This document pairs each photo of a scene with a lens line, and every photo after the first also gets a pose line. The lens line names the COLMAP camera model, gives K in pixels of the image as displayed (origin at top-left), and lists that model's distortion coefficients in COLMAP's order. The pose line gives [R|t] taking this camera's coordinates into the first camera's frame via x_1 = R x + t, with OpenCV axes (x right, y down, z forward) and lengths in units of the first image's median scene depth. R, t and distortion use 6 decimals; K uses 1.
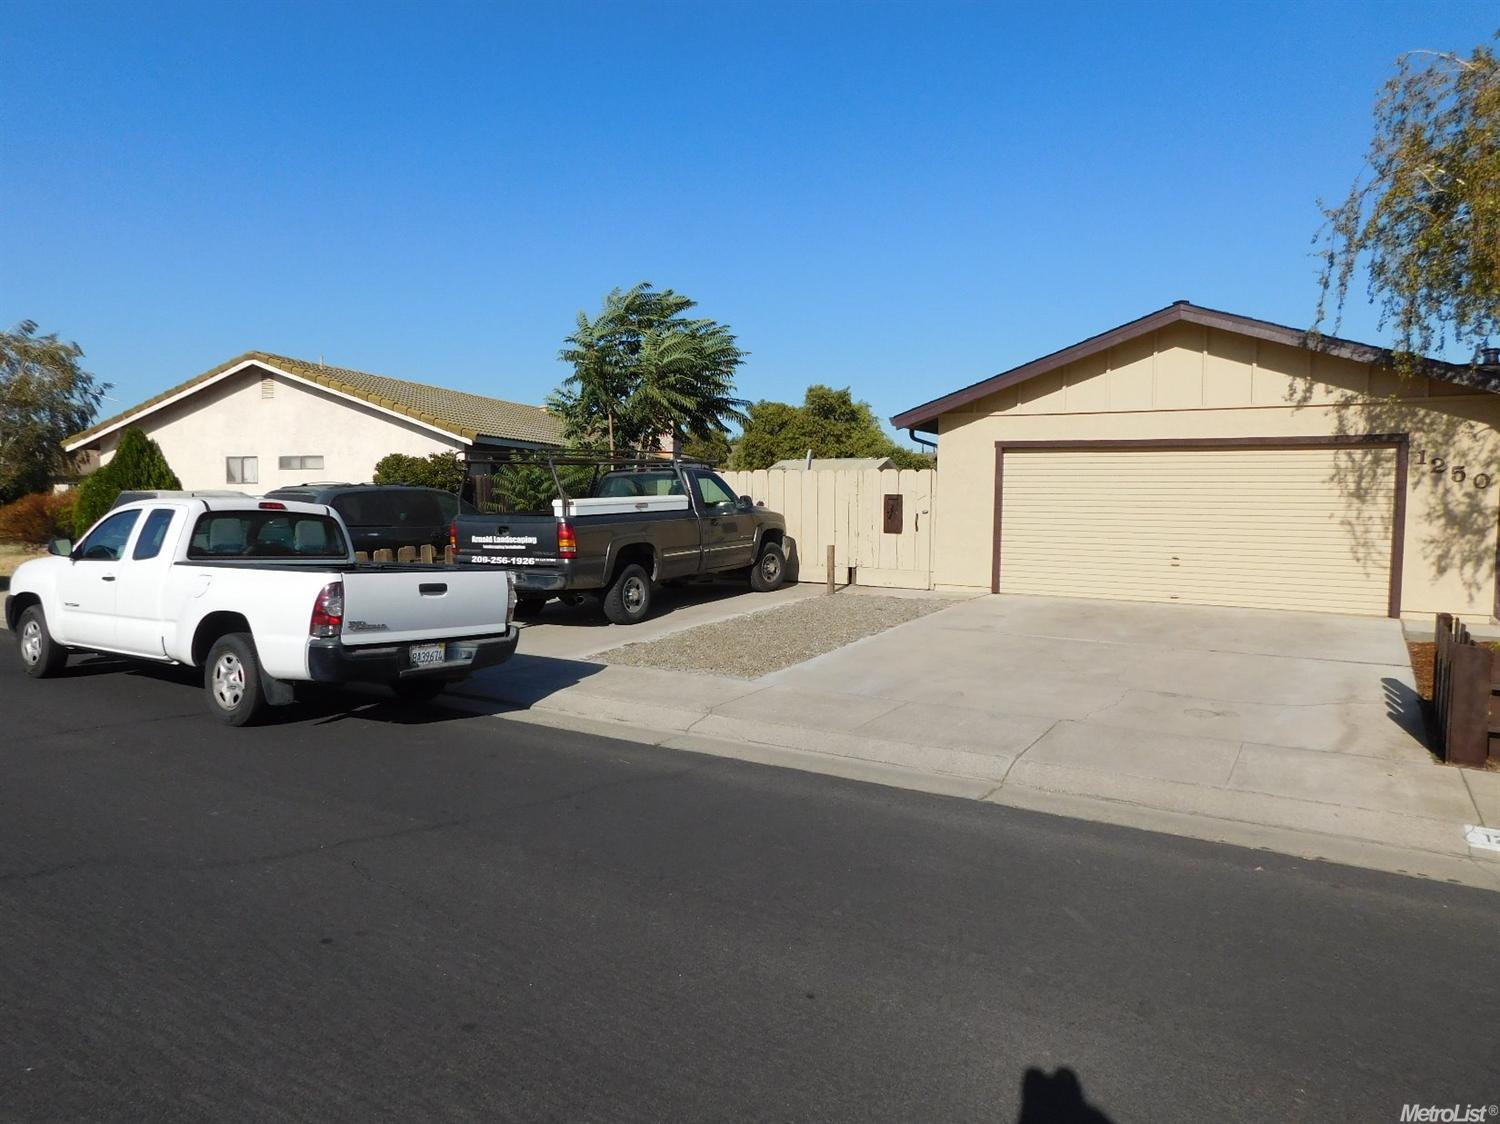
lens RADIAL K [[982.6, 0, 766.8], [0, 982.6, 559.2], [0, 0, 1]] dist [-0.064664, 0.046904]
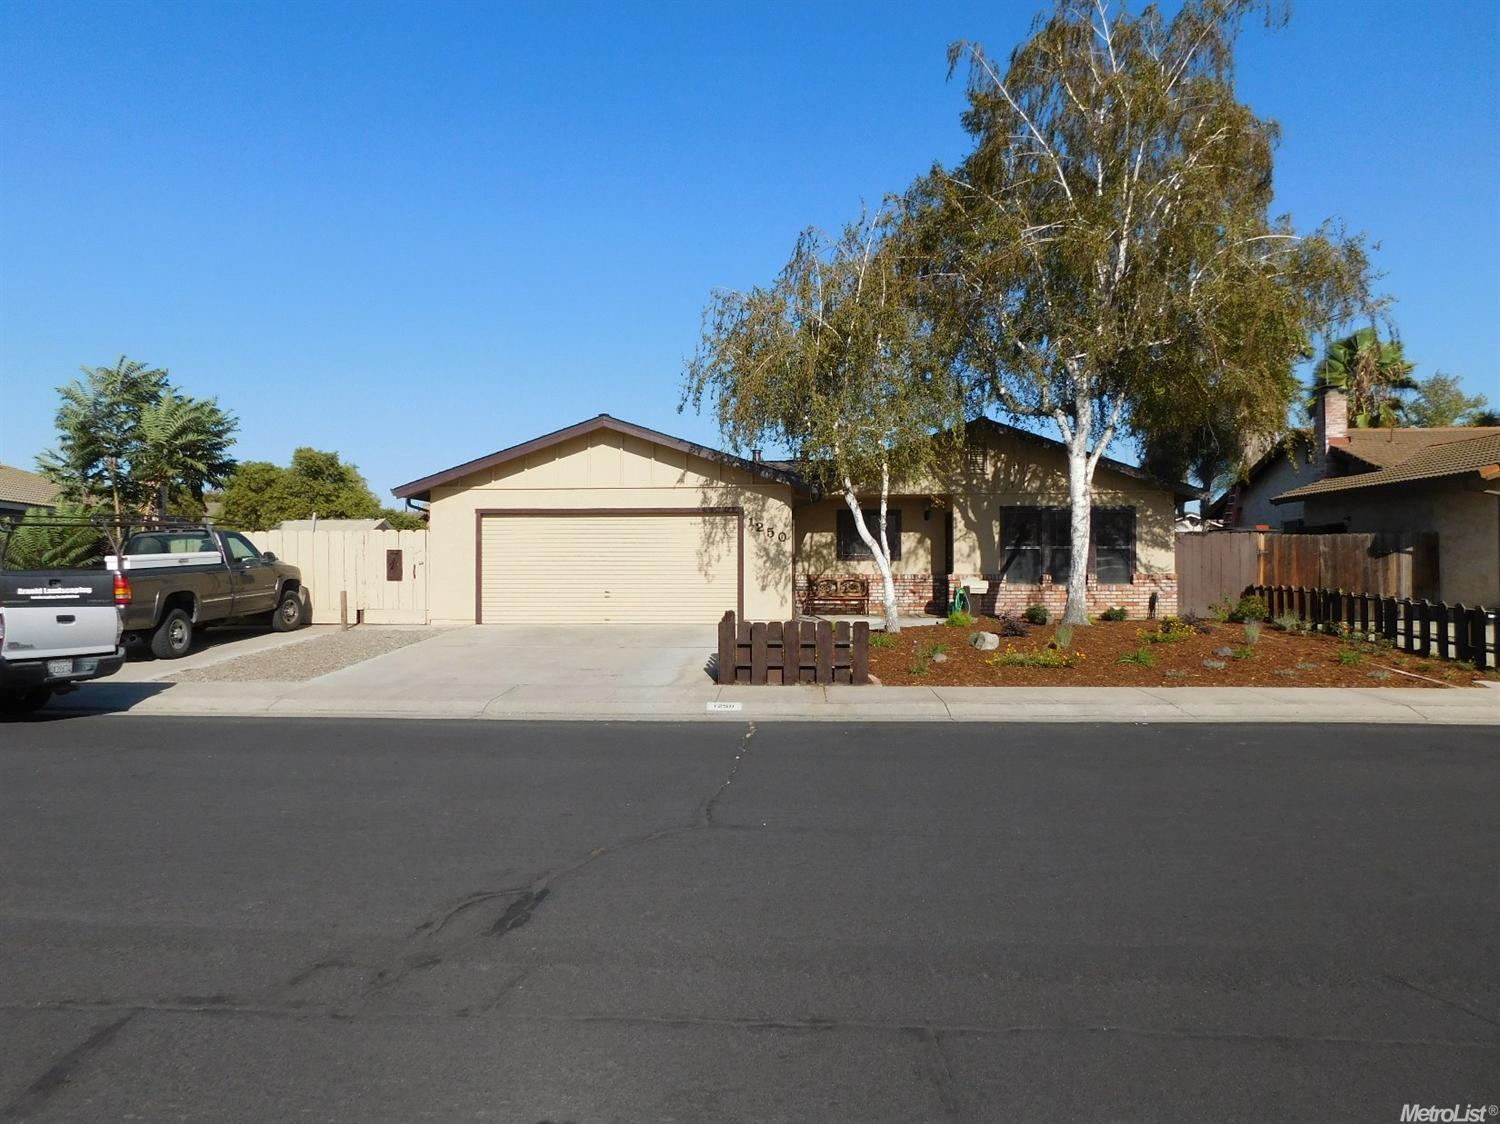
lens RADIAL K [[982.6, 0, 766.8], [0, 982.6, 559.2], [0, 0, 1]] dist [-0.064664, 0.046904]
pose [[0.871506, -0.014359, 0.490174, -0.076593], [0.042384, 0.998036, -0.046121, 0.027050], [-0.488549, 0.060970, 0.870403, -0.361088]]
